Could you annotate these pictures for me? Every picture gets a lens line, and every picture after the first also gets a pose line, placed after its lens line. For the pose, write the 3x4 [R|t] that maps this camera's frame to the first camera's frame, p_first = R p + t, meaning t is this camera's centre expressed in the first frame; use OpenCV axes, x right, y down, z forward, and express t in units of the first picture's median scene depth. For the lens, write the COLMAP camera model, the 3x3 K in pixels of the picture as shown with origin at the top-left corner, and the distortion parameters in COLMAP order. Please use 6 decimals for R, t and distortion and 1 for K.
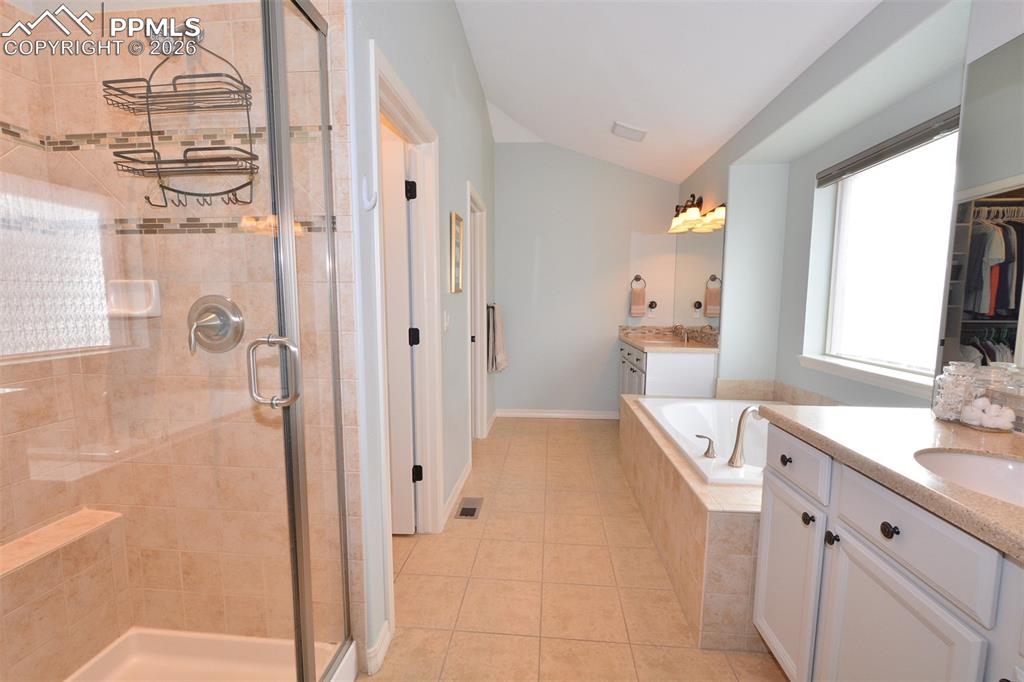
lens RADIAL K [[441.4, 0, 509.6], [0, 441.4, 346.3], [0, 0, 1]] dist [0.002063, 0.000073]
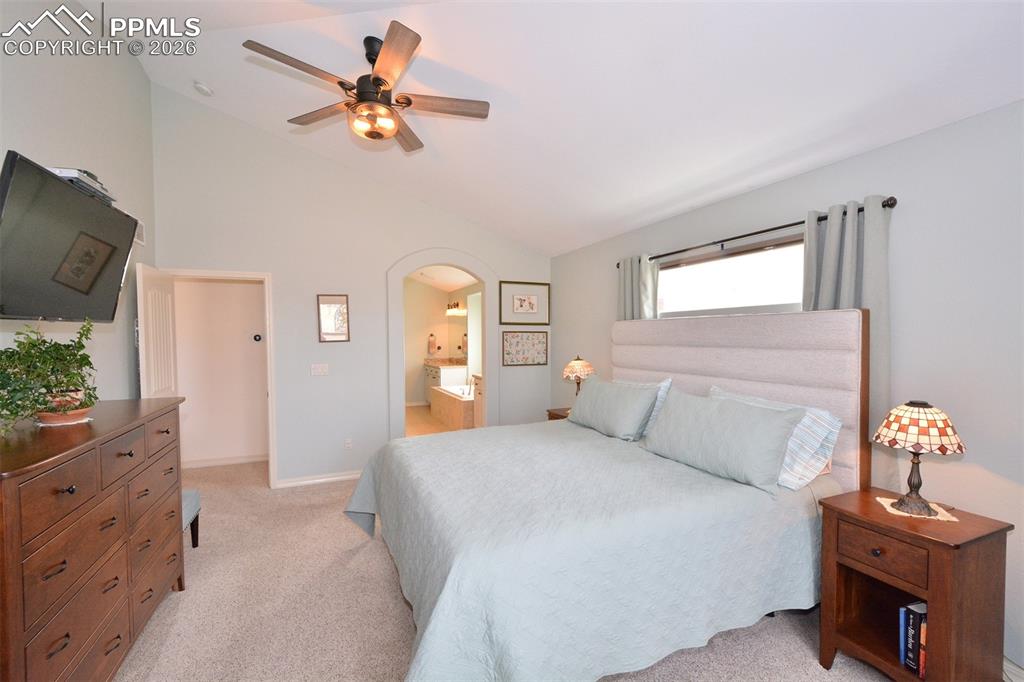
lens RADIAL K [[450.3, 0, 513.3], [0, 450.3, 349.5], [0, 0, 1]] dist [-0.003721, -0.000672]
pose [[0.872283, -0.023816, 0.488421, -0.520338], [0.060198, 0.996446, -0.058922, 0.075836], [-0.485281, 0.080799, 0.870617, -1.296512]]
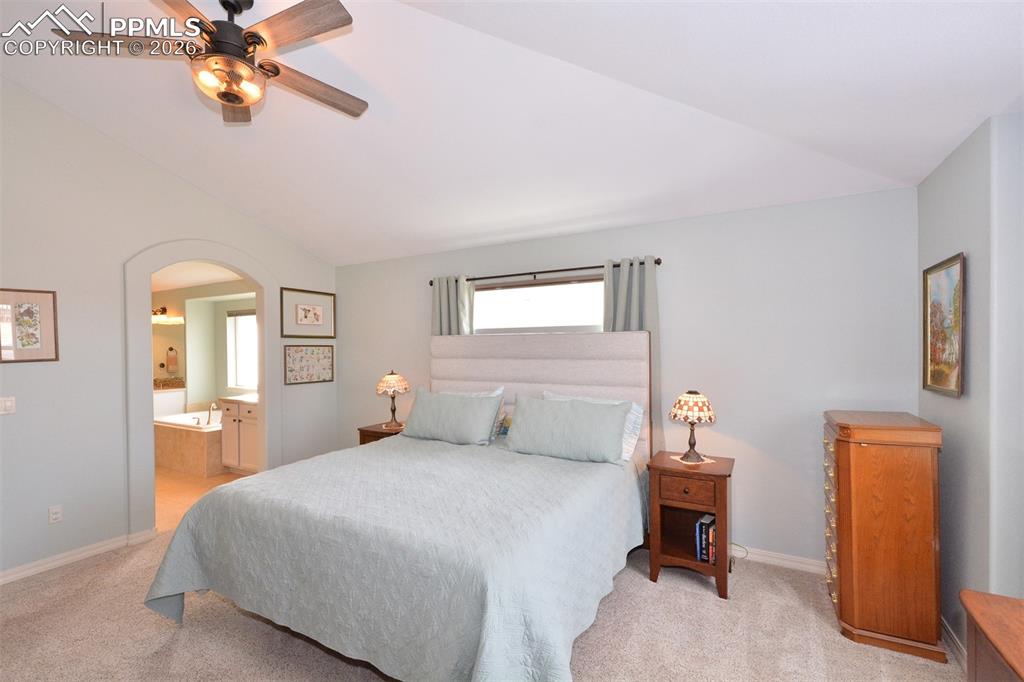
lens RADIAL K [[448.5, 0, 513.3], [0, 448.5, 347.9], [0, 0, 1]] dist [0.003279, -0.009894]
pose [[0.390147, -0.010855, 0.920689, -0.758212], [0.106232, 0.993784, -0.033300, 0.045932], [-0.914604, 0.110798, 0.388875, -1.083419]]
